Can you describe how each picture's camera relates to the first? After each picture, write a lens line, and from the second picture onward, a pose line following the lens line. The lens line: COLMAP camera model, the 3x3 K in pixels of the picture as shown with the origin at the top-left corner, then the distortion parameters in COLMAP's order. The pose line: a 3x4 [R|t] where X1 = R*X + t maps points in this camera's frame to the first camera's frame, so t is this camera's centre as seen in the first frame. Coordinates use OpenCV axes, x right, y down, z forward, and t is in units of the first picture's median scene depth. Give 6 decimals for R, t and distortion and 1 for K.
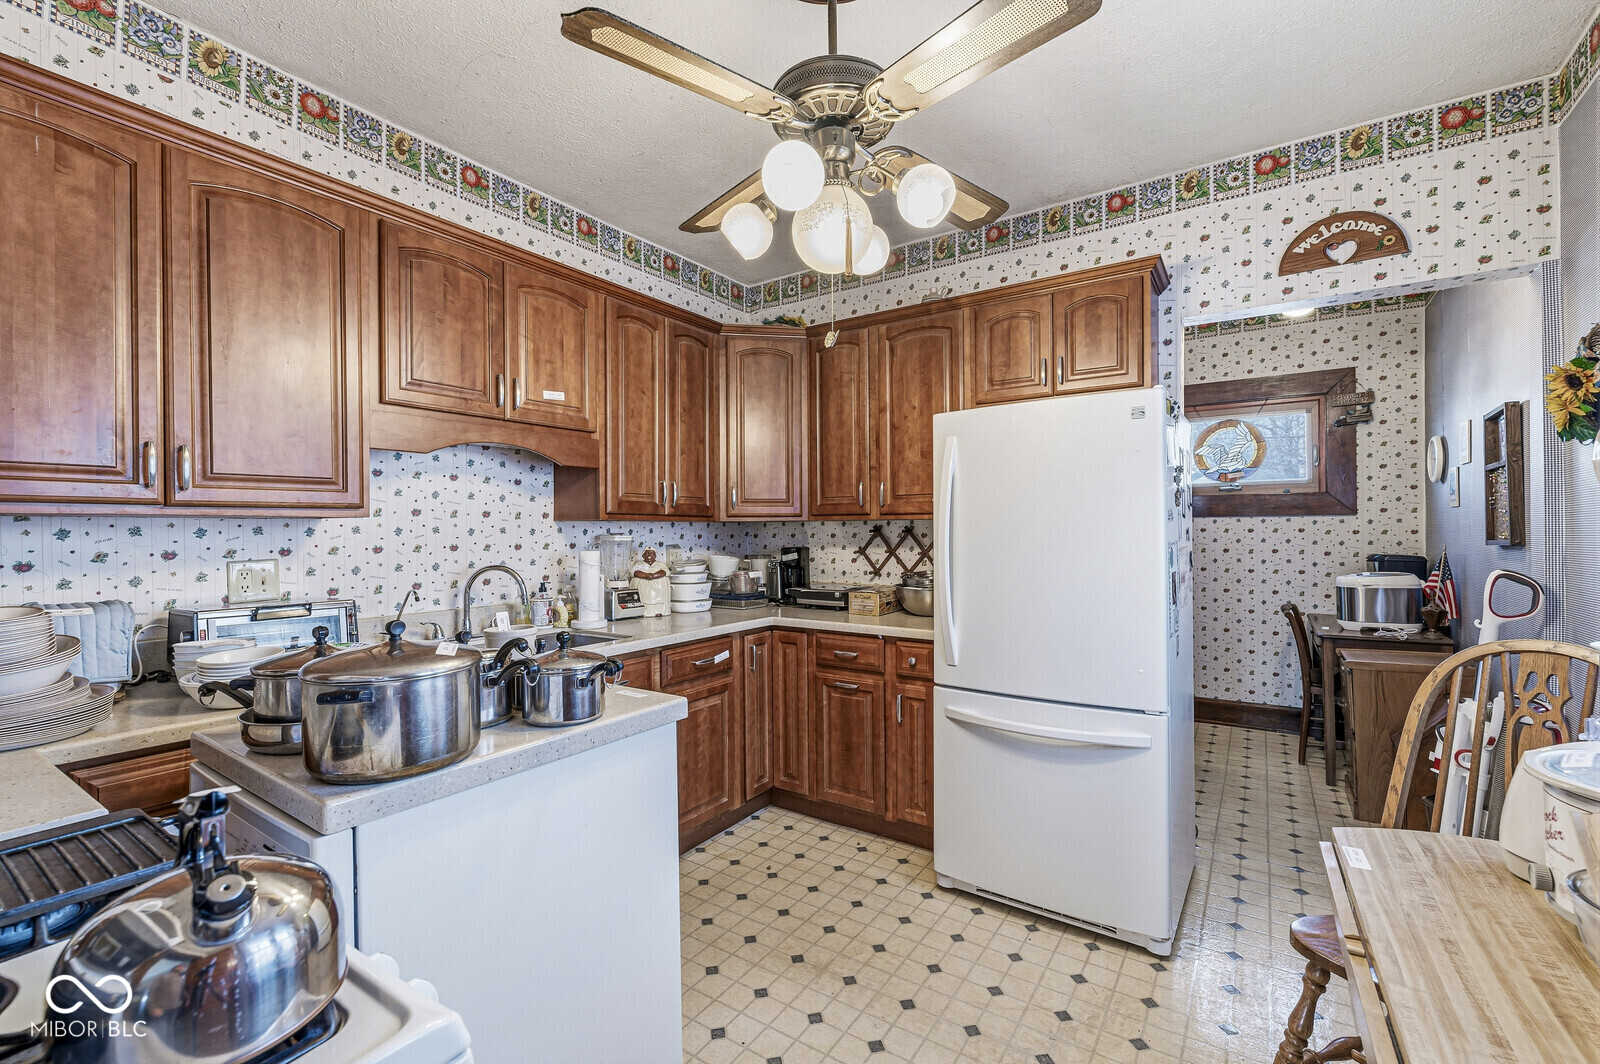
lens RADIAL K [[688.2, 0, 802.7], [0, 688.2, 528.6], [0, 0, 1]] dist [0.000630, 0.001355]
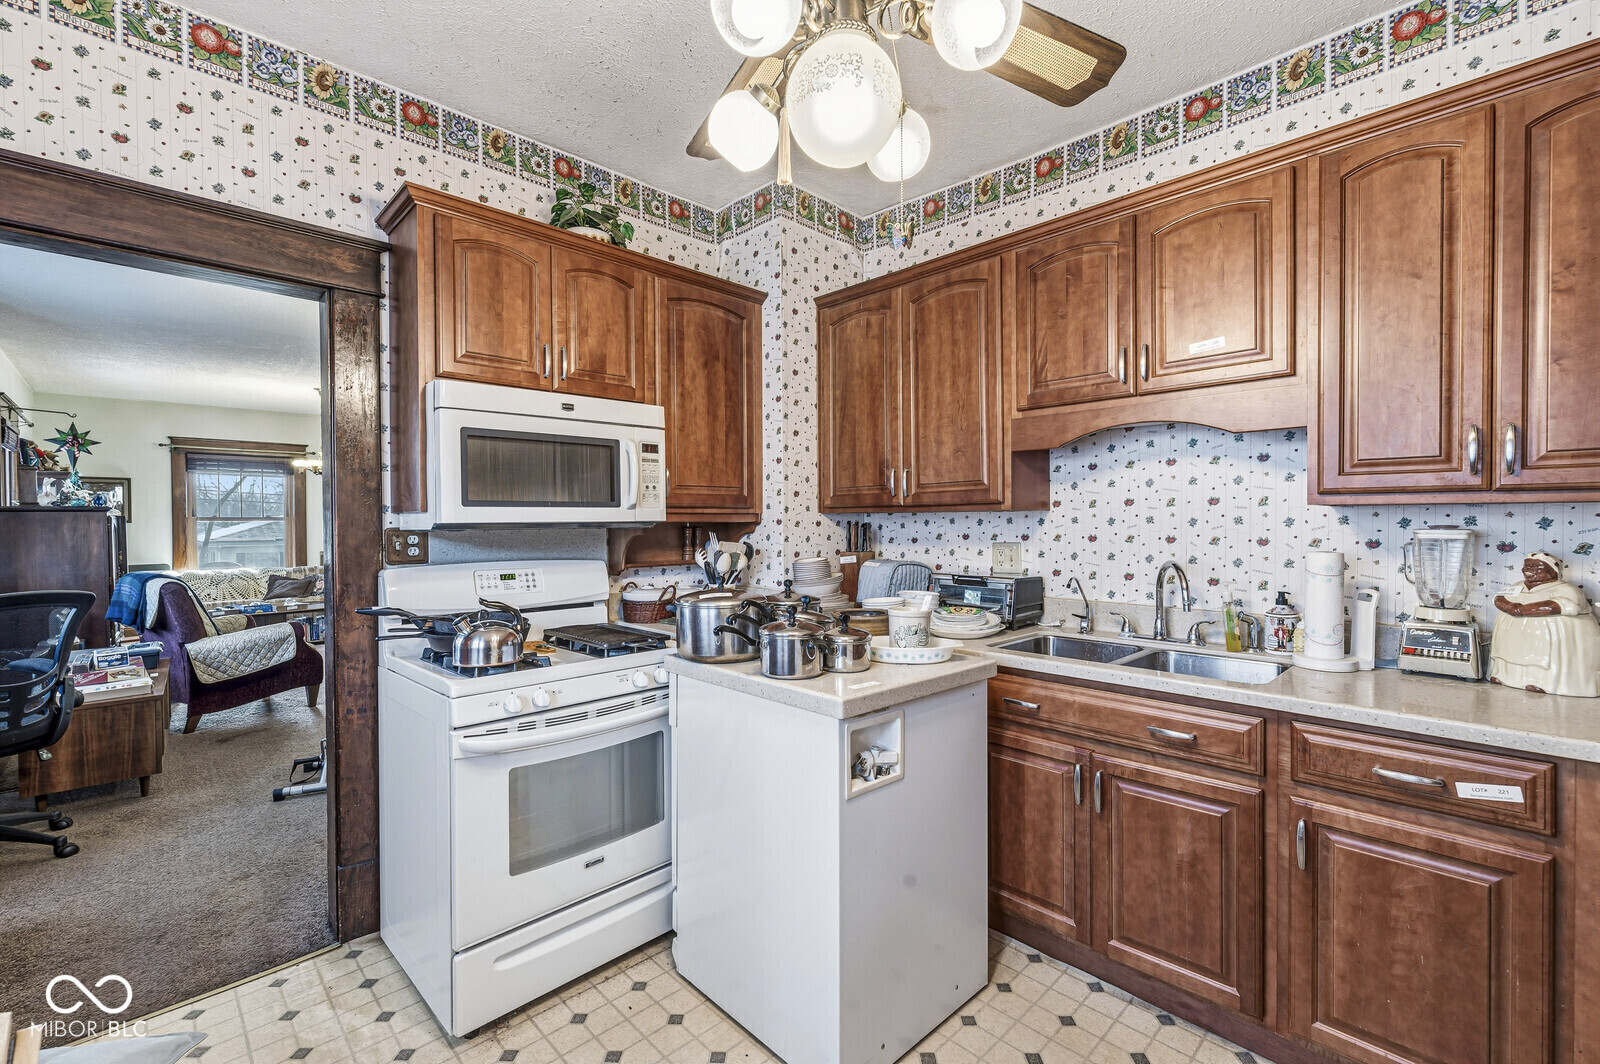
lens RADIAL K [[688.2, 0, 804.5], [0, 688.2, 529.9], [0, 0, 1]] dist [0.000630, 0.001355]
pose [[-0.222743, 0.014758, -0.974766, 0.508963], [0.003136, 0.999891, 0.014422, 0.000348], [0.974872, 0.000155, -0.222765, 0.765400]]
